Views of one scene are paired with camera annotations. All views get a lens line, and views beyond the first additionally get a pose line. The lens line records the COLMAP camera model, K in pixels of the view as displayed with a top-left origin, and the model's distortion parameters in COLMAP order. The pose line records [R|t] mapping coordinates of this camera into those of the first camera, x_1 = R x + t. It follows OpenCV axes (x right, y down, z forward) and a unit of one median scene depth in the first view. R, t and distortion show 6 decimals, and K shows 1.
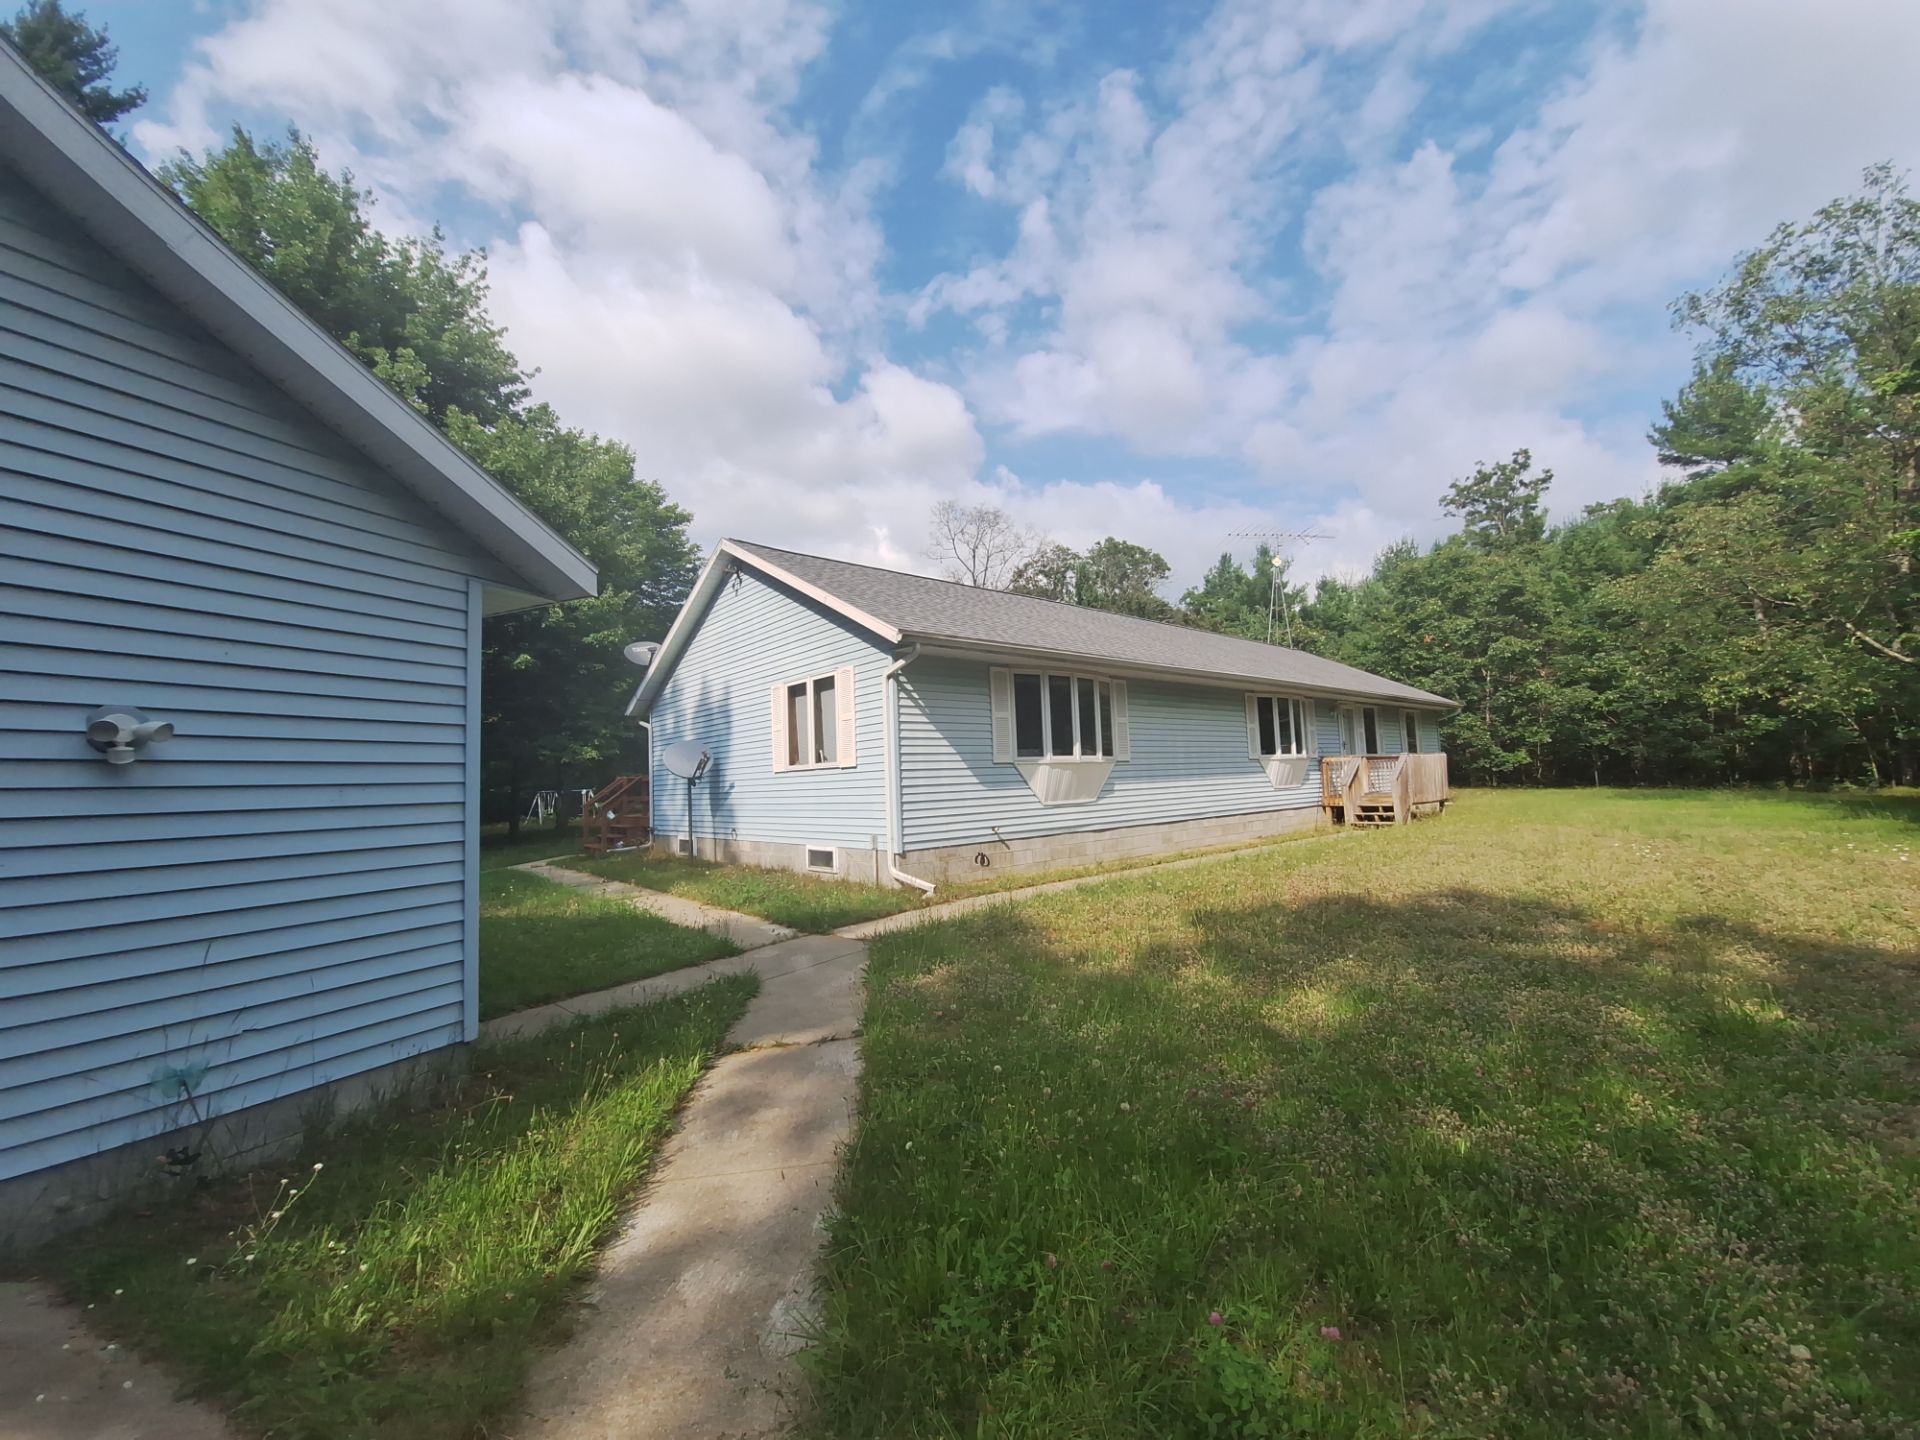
lens RADIAL K [[746.4, 0, 957.0], [0, 746.4, 724.9], [0, 0, 1]] dist [-0.012798, -0.006167]
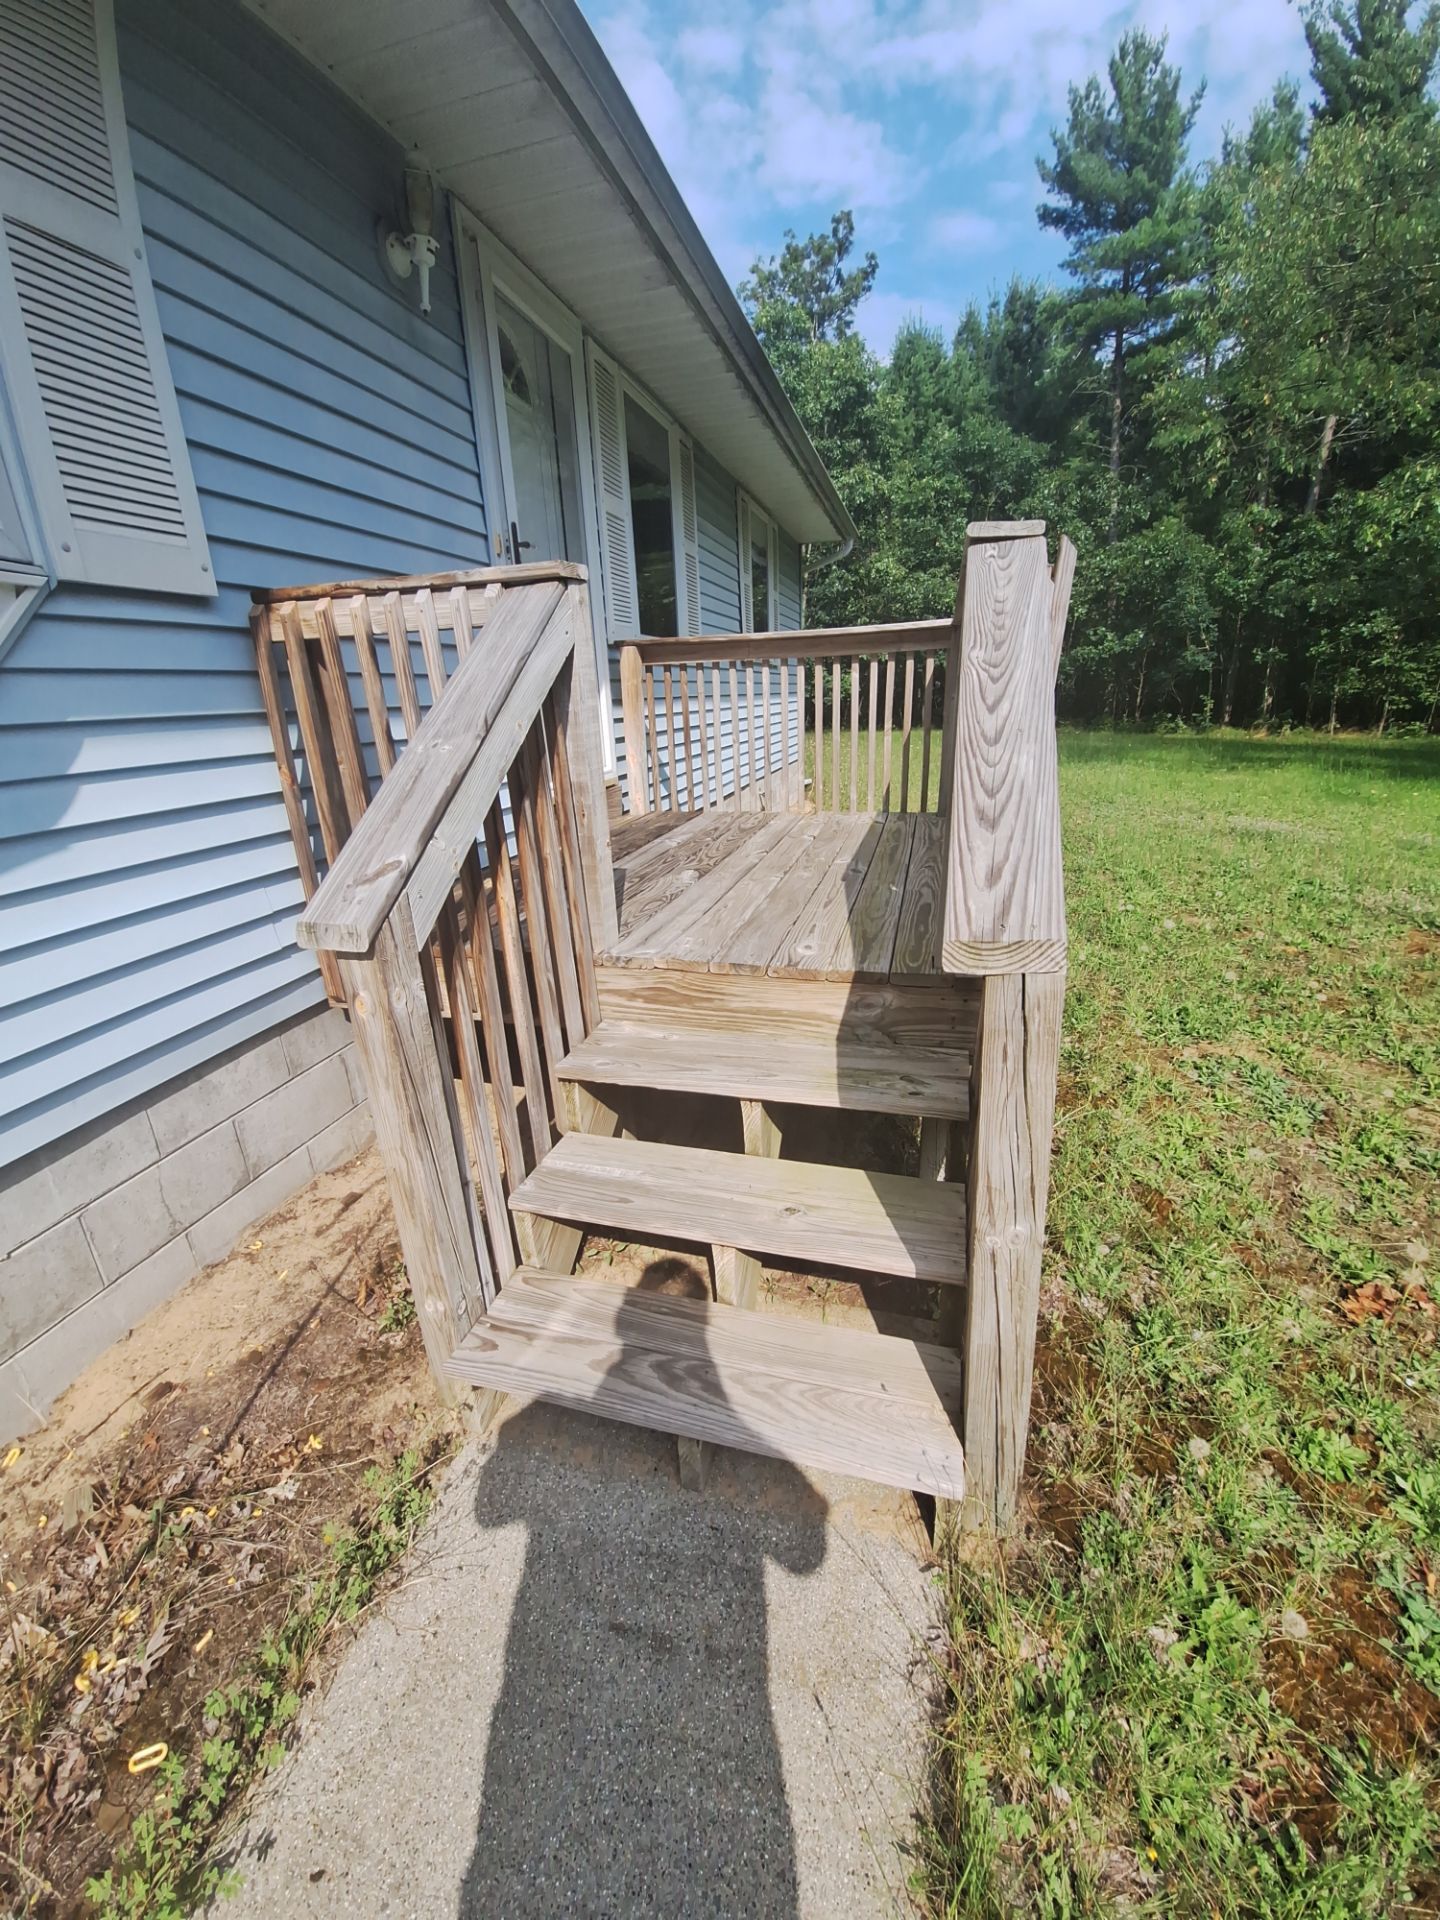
lens RADIAL K [[746.4, 0, 720.0], [0, 746.4, 960.0], [0, 0, 1]] dist [-0.012798, -0.006167]
pose [[0.827047, -0.190258, 0.528956, 0.203884], [-0.022811, 0.928847, 0.369759, 0.022115], [-0.561669, -0.317875, 0.763861, 0.367285]]
